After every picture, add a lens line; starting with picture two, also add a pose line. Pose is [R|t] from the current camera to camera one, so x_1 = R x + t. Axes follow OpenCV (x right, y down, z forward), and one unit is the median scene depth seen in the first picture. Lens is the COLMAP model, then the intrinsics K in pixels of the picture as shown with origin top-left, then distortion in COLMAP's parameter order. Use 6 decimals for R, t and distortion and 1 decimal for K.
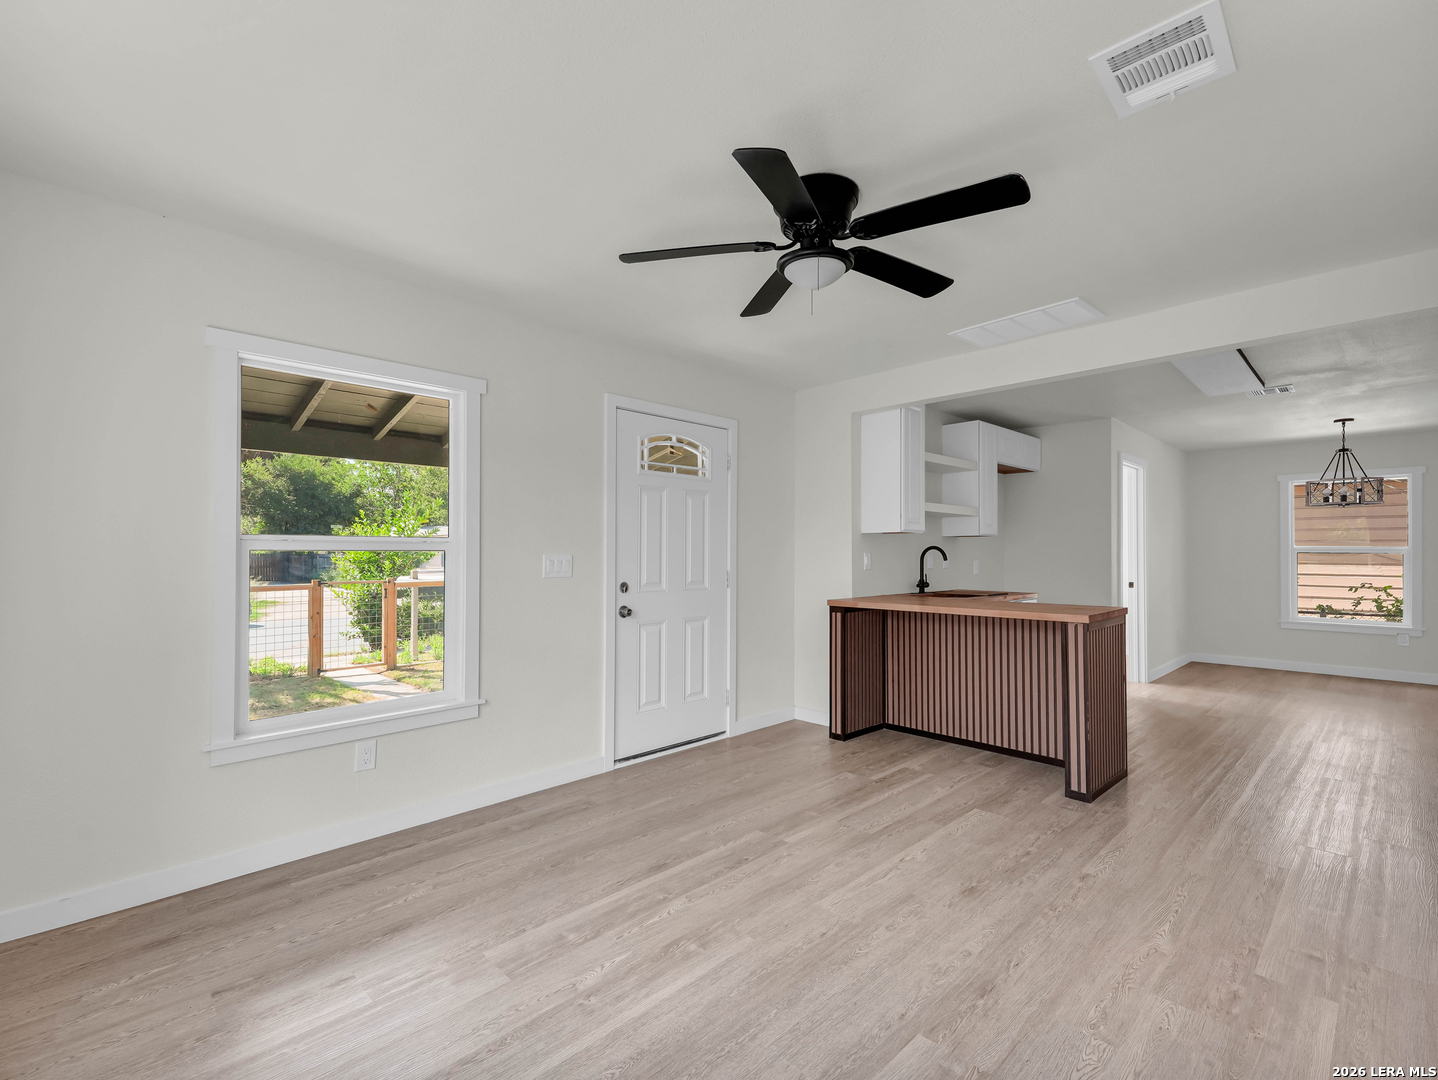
lens RADIAL K [[659.3, 0, 720.7], [0, 659.3, 544.0], [0, 0, 1]] dist [0.023448, -0.000502]
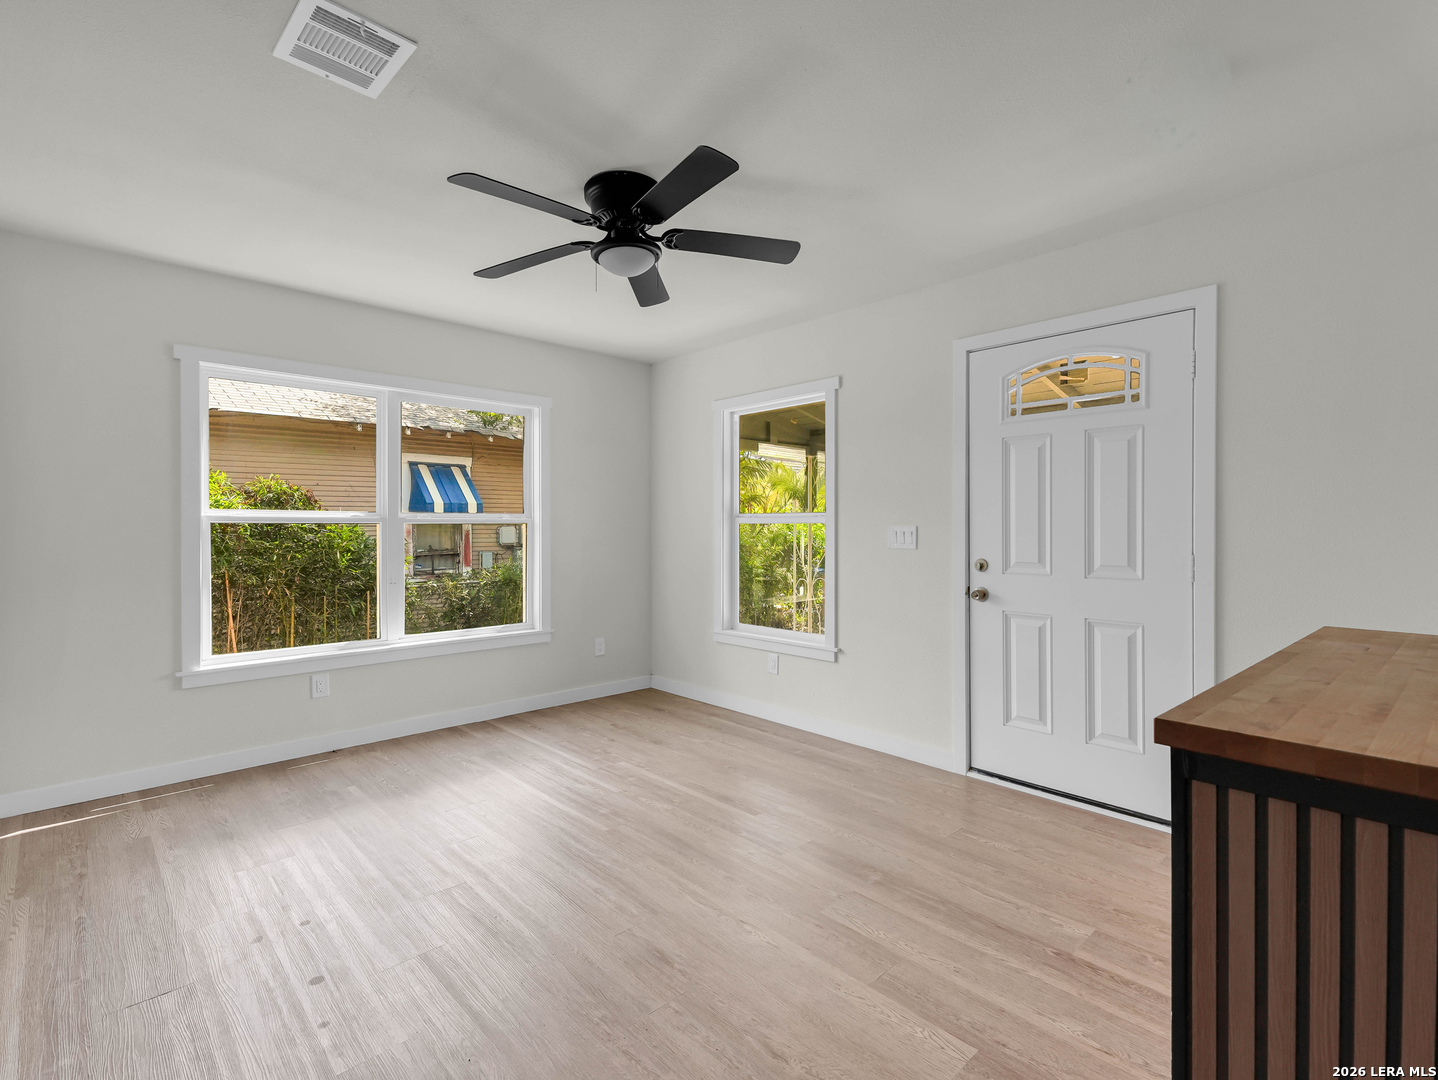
lens RADIAL K [[712.2, 0, 715.3], [0, 712.2, 529.2], [0, 0, 1]] dist [0.028165, -0.000156]
pose [[-0.041638, 0.001792, -0.999131, 0.794549], [0.014047, 0.999901, 0.001207, 0.015222], [0.999034, -0.013985, -0.041659, 0.727513]]
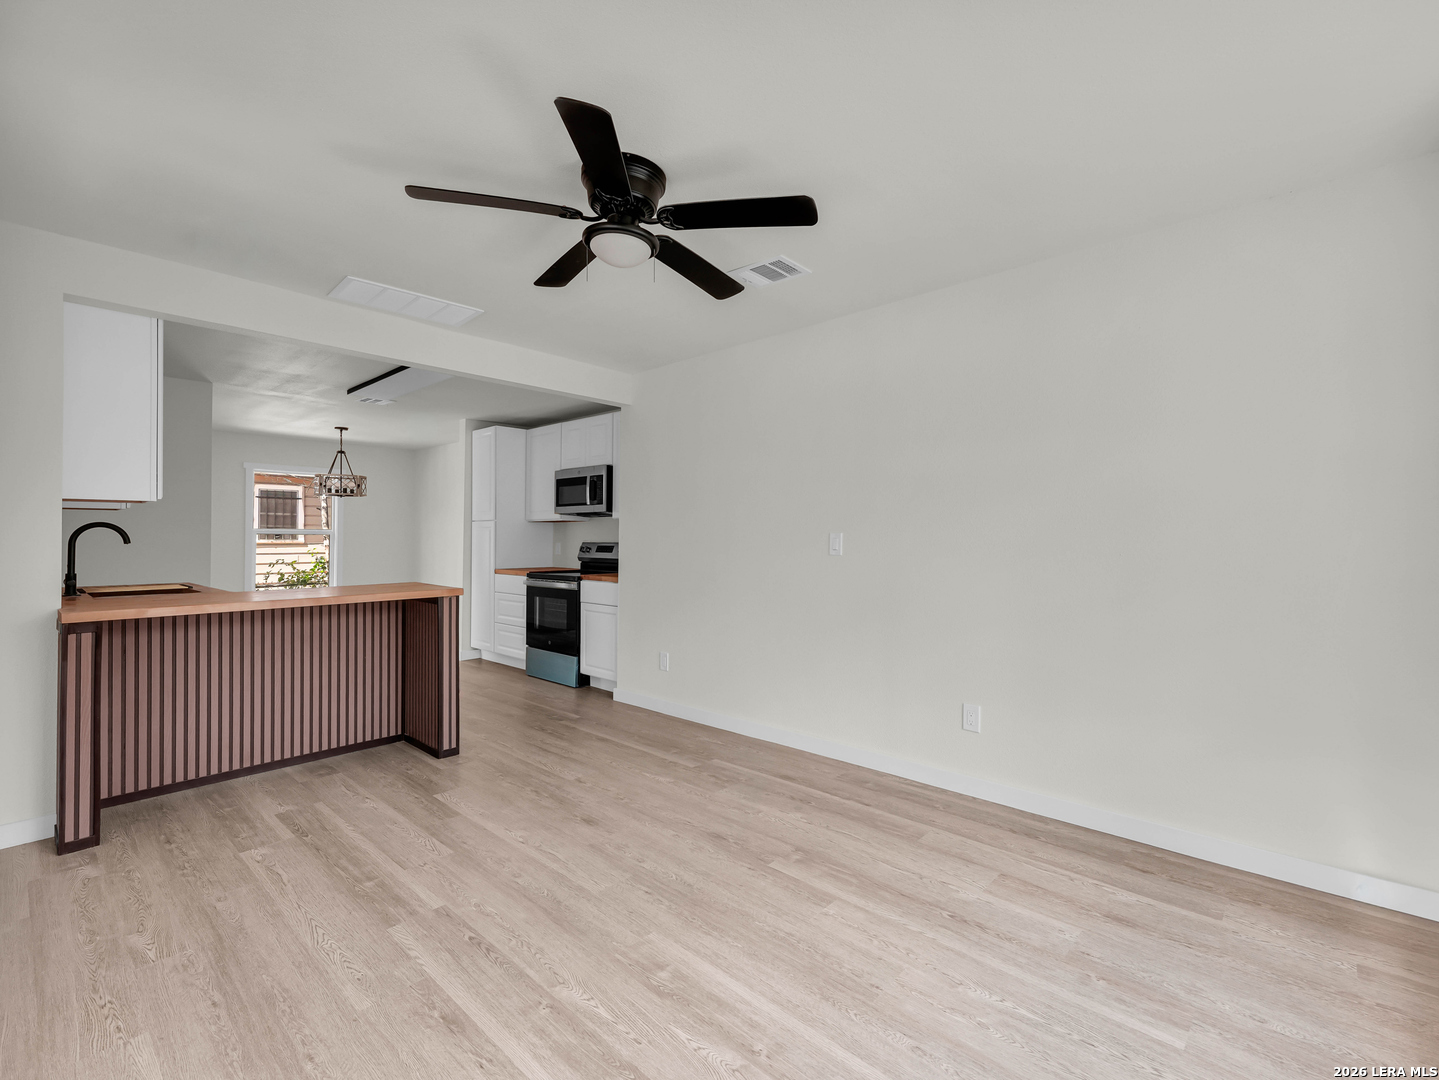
lens RADIAL K [[654.9, 0, 719.5], [0, 654.9, 540.0], [0, 0, 1]] dist [0.022767, 0.000138]
pose [[-0.040078, -0.005571, 0.999181, -0.517444], [-0.014695, 0.999880, 0.004986, 0.011775], [-0.999088, -0.014483, -0.040155, 0.542979]]
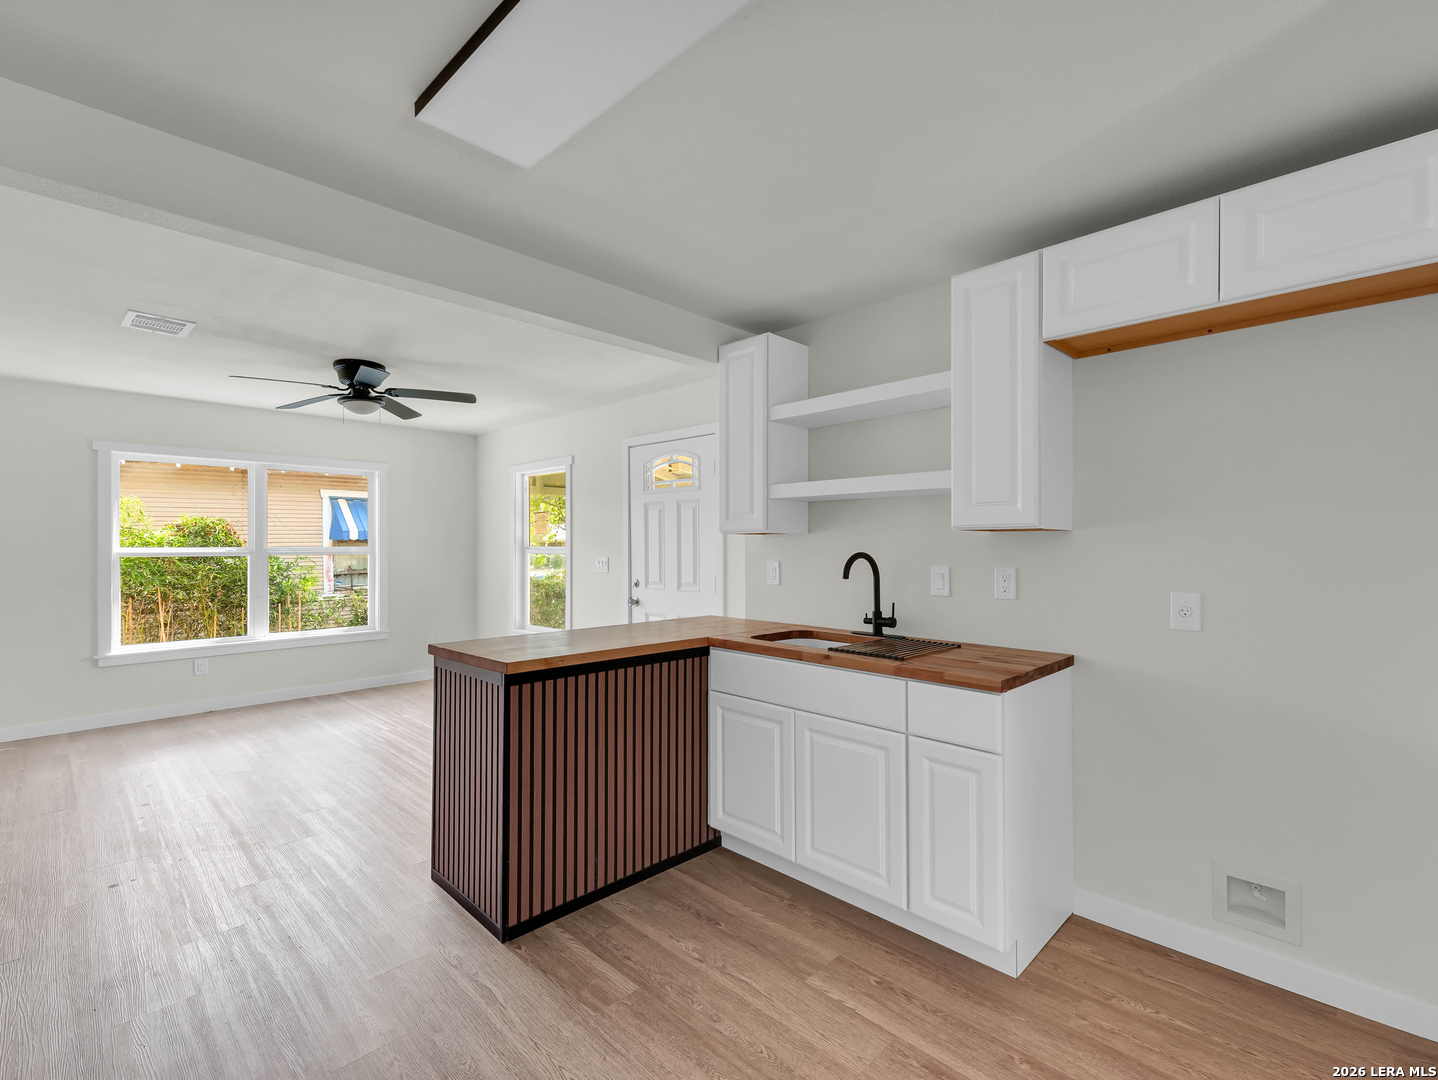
lens RADIAL K [[667.9, 0, 719.0], [0, 667.9, 540.0], [0, 0, 1]] dist [0.010765, -0.000567]
pose [[0.014825, -0.007880, -0.999859, 1.215110], [0.013415, 0.999881, -0.007681, -0.007636], [0.999800, -0.013300, 0.014929, 1.183768]]
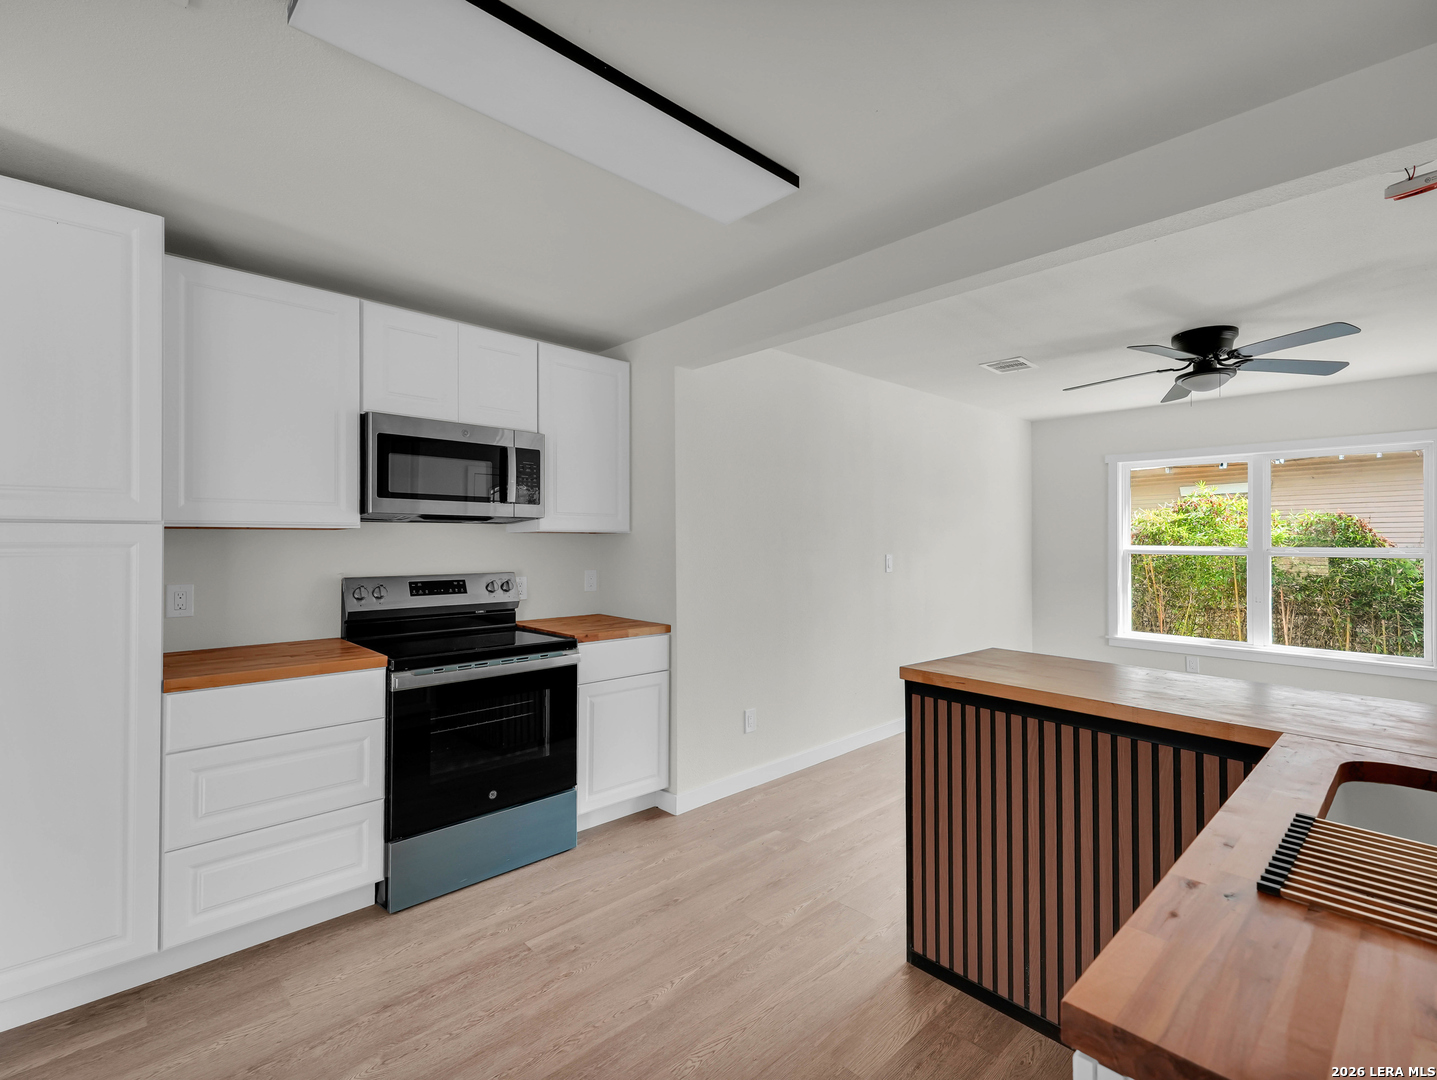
lens RADIAL K [[673.4, 0, 713.4], [0, 673.4, 531.4], [0, 0, 1]] dist [0.002733, 0.000170]
pose [[-0.999505, -0.007534, 0.030560, 0.753861], [-0.008251, 0.999692, -0.023427, -0.006681], [-0.030374, -0.023667, -0.999258, 1.589489]]
